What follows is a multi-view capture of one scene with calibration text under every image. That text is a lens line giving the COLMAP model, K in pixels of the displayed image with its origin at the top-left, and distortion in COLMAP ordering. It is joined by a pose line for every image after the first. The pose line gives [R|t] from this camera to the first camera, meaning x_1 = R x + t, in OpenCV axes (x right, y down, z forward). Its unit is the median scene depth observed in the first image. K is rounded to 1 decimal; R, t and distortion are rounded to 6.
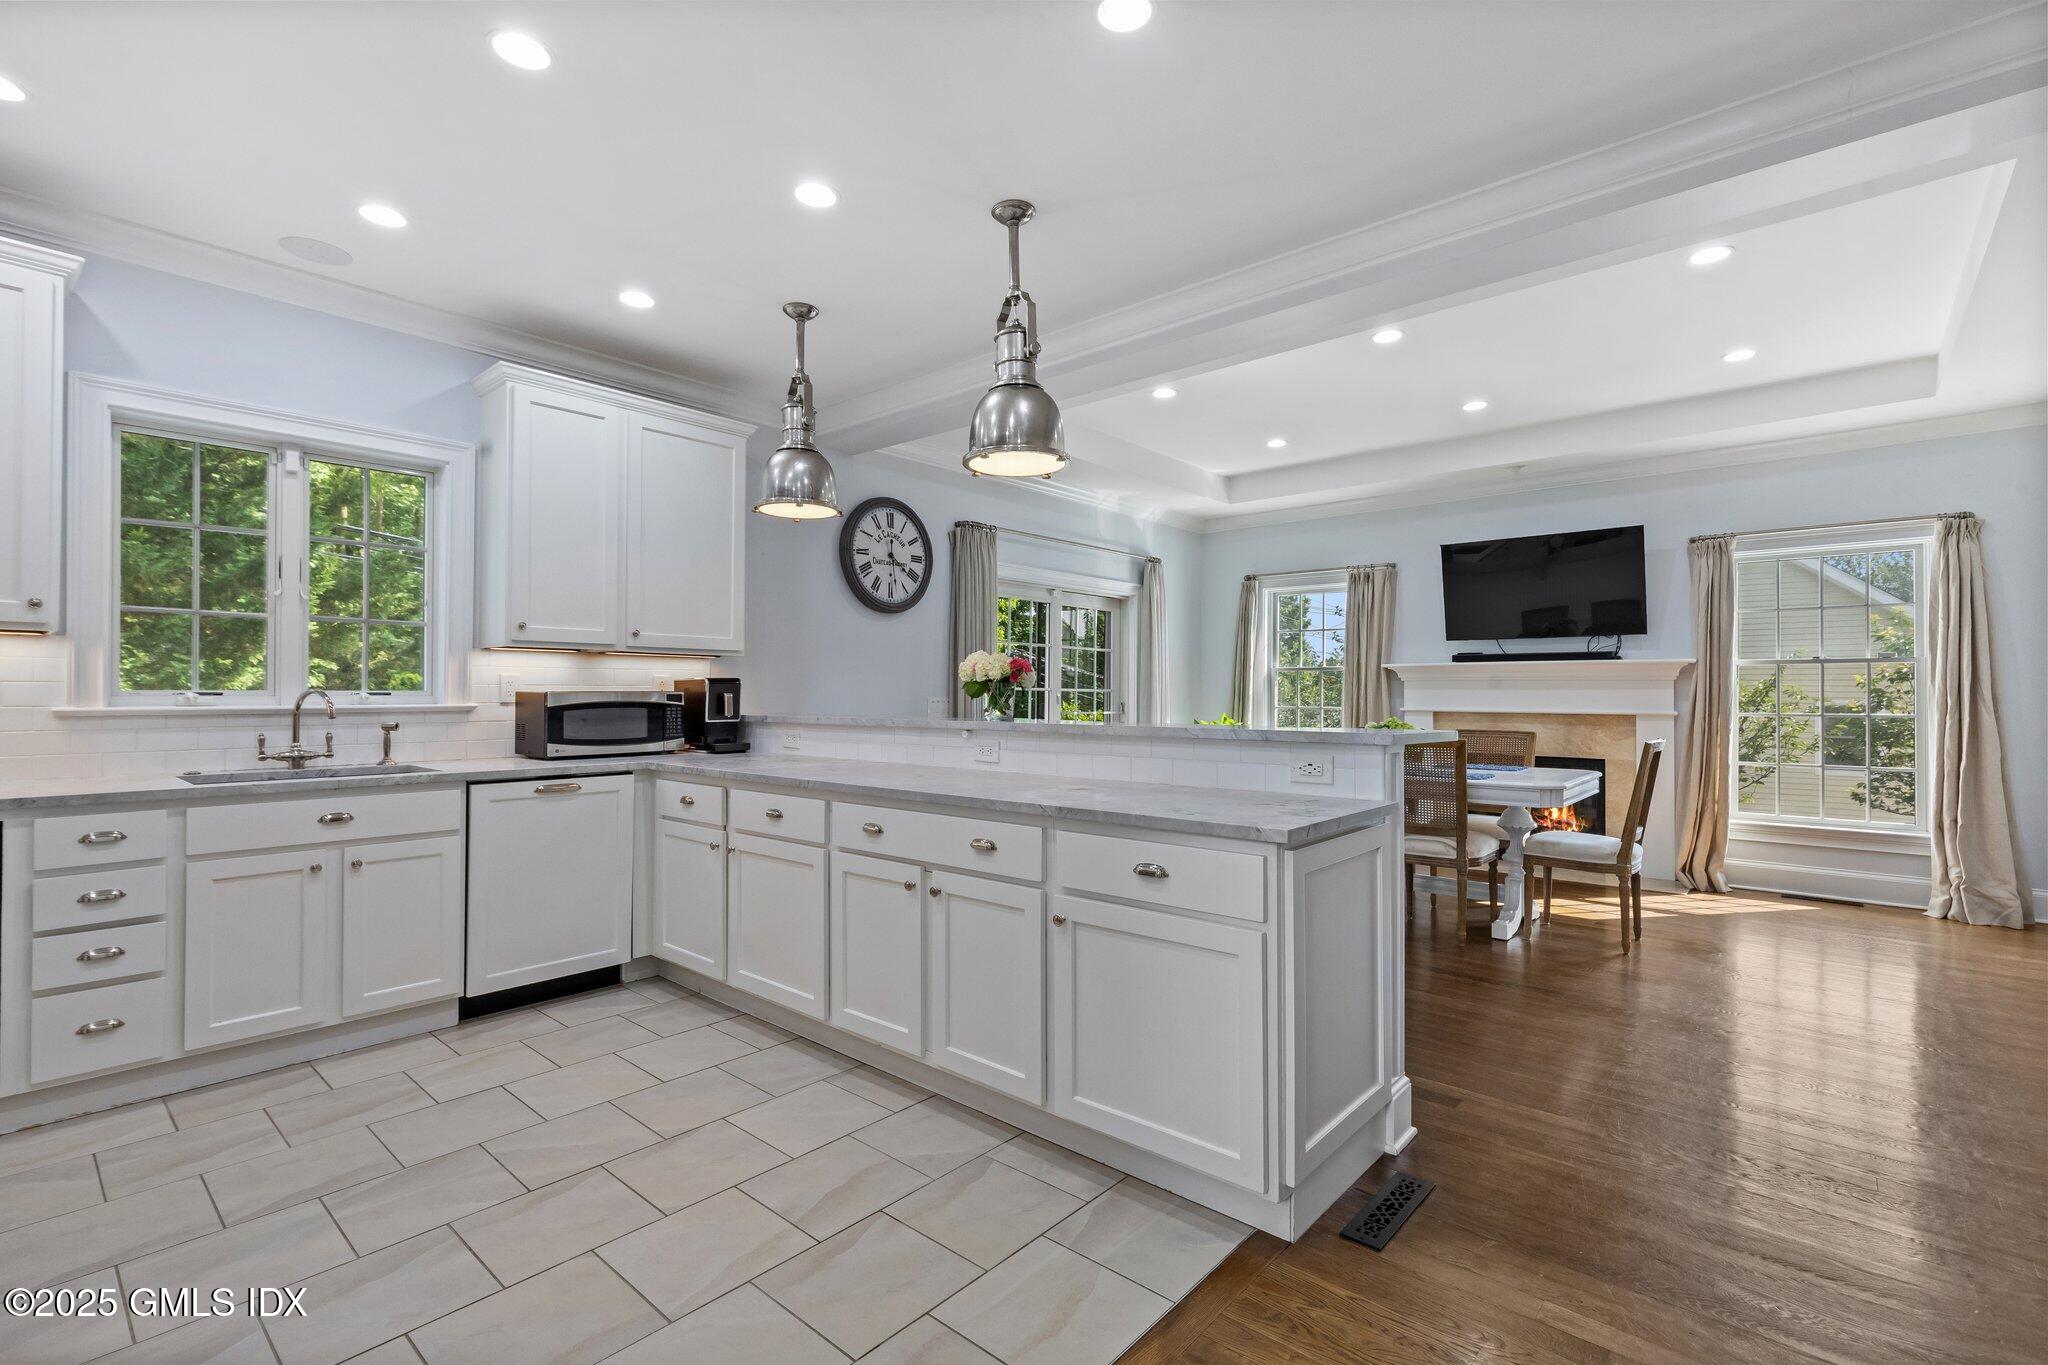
lens RADIAL K [[920.0, 0, 1014.3], [0, 920.0, 685.2], [0, 0, 1]] dist [0.004133, -0.000938]
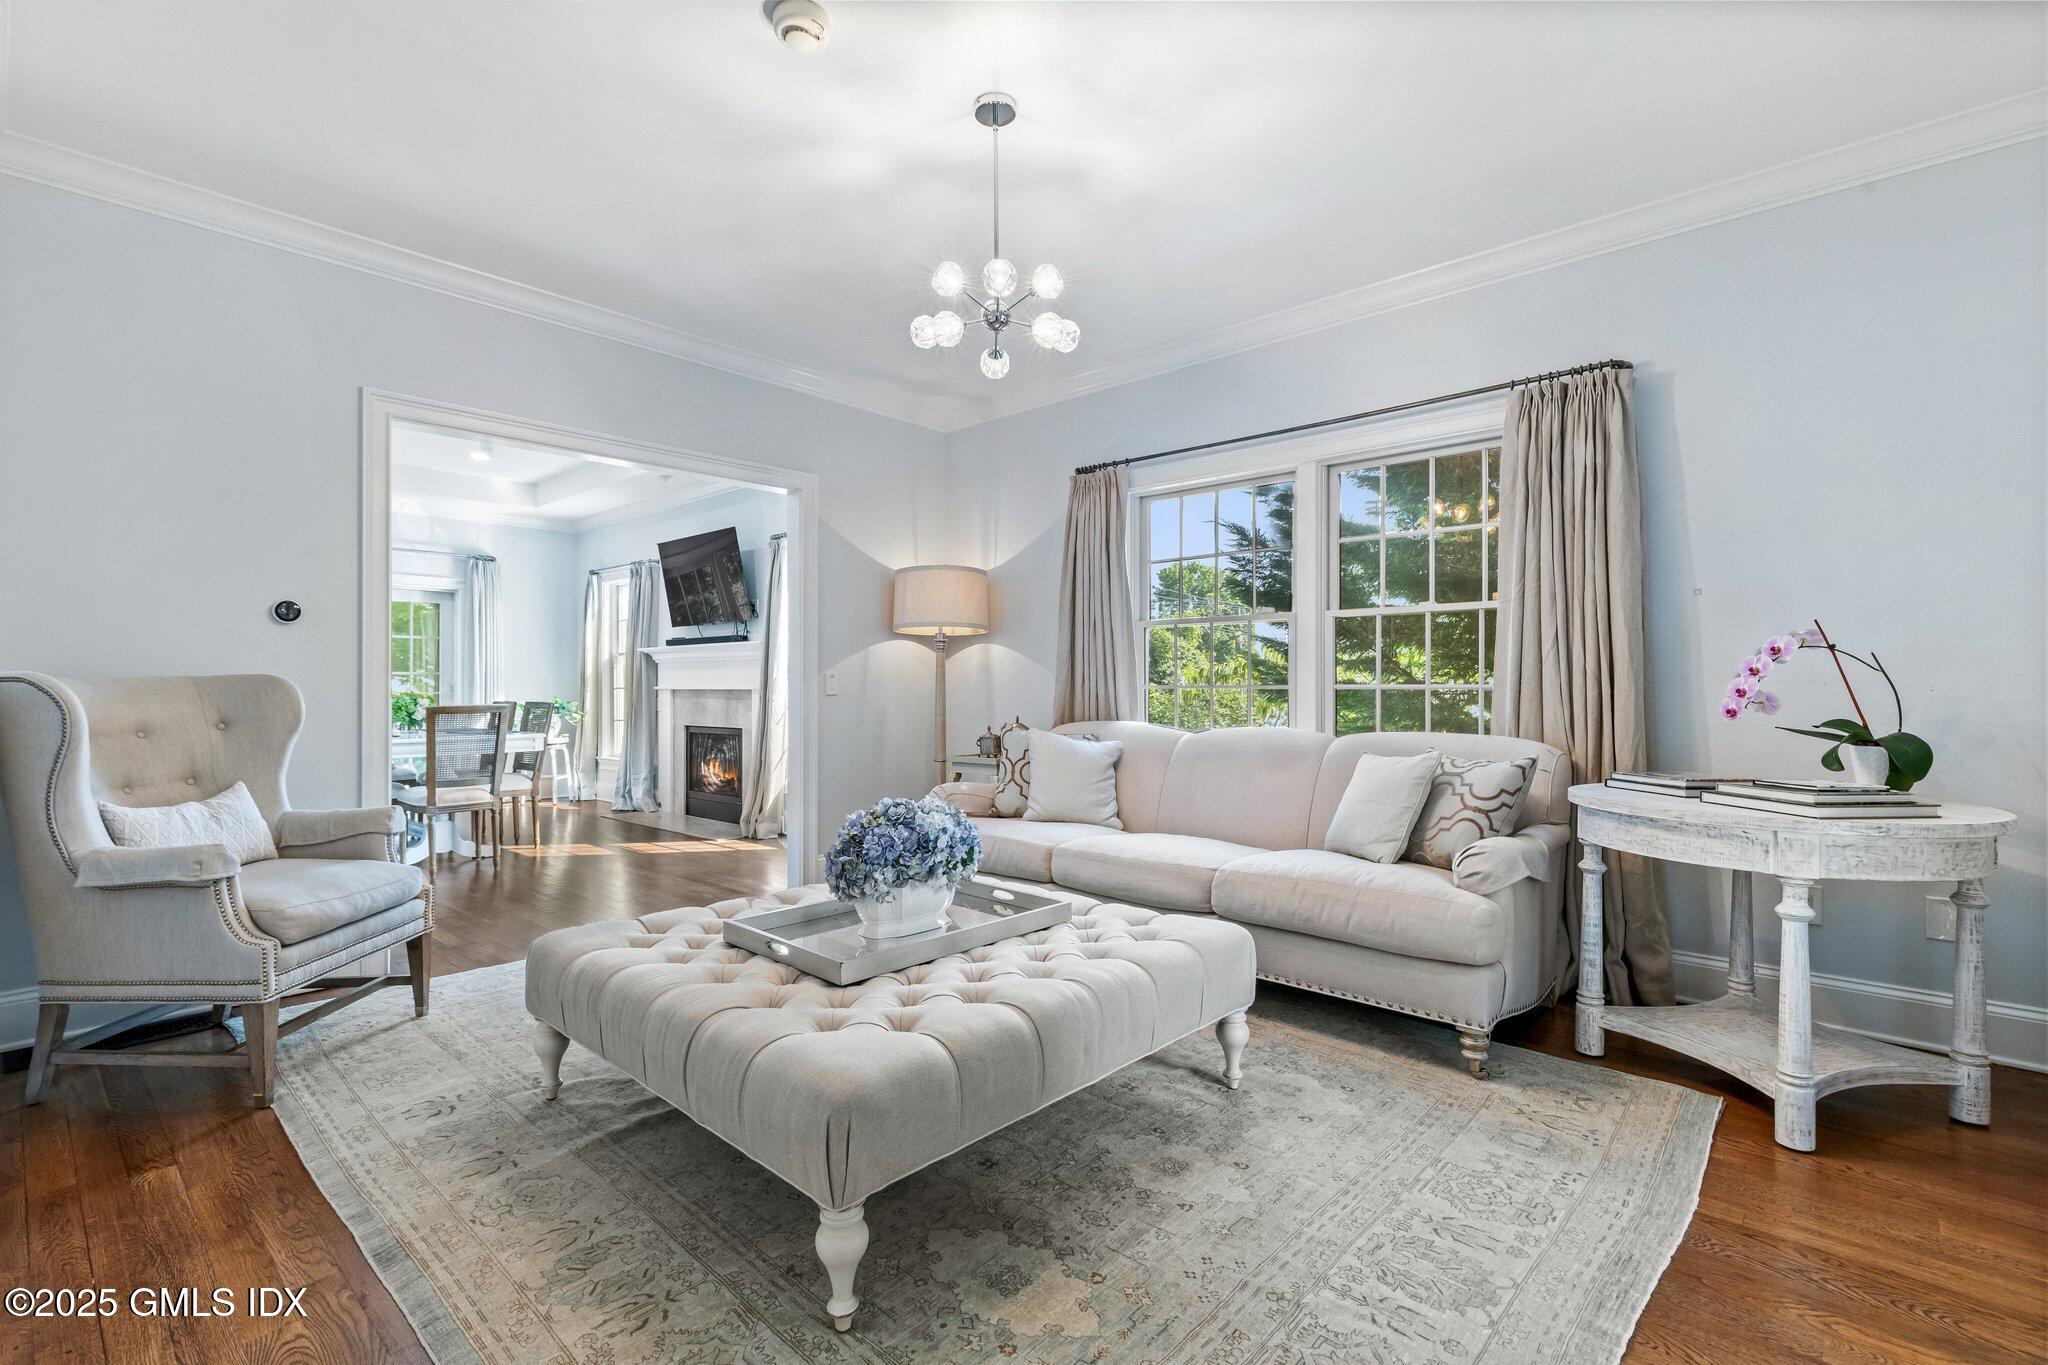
lens RADIAL K [[920.0, 0, 1014.3], [0, 920.0, 685.2], [0, 0, 1]] dist [0.004133, -0.000938]
pose [[0.999907, -0.008246, -0.010857, 1.658490], [0.008356, 0.999914, 0.010145, 0.029988], [0.010773, -0.010235, 0.999890, -0.249860]]
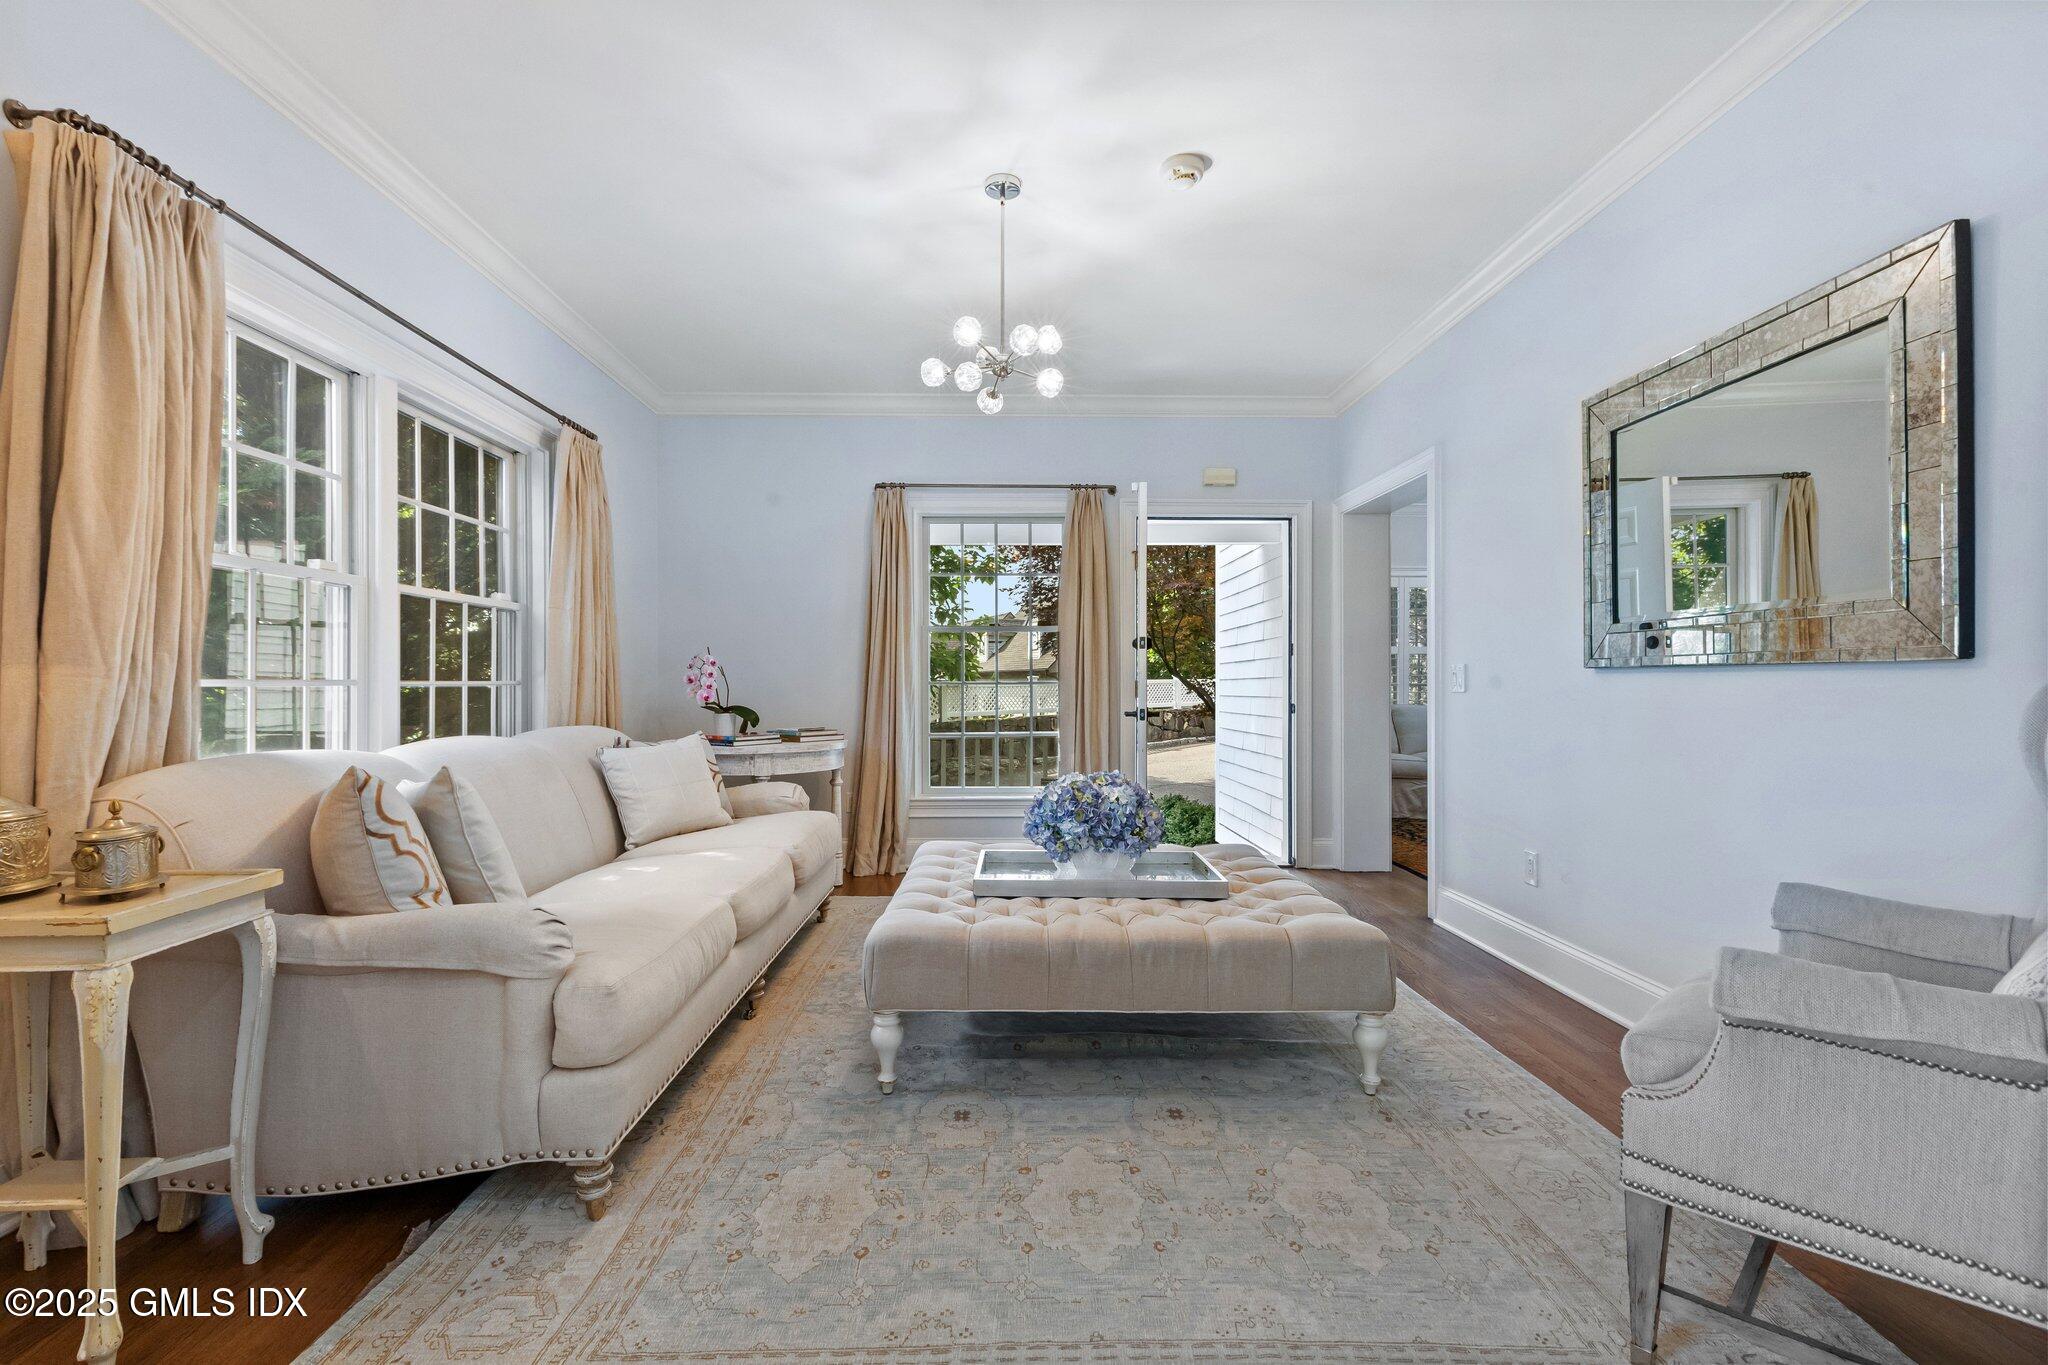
lens RADIAL K [[920.0, 0, 1014.3], [0, 920.0, 685.2], [0, 0, 1]] dist [0.004133, -0.000938]
pose [[-0.682412, -0.004845, 0.730951, 1.027036], [-0.011788, 0.999921, -0.004378, 0.043738], [-0.730872, -0.011604, -0.682416, 1.008613]]
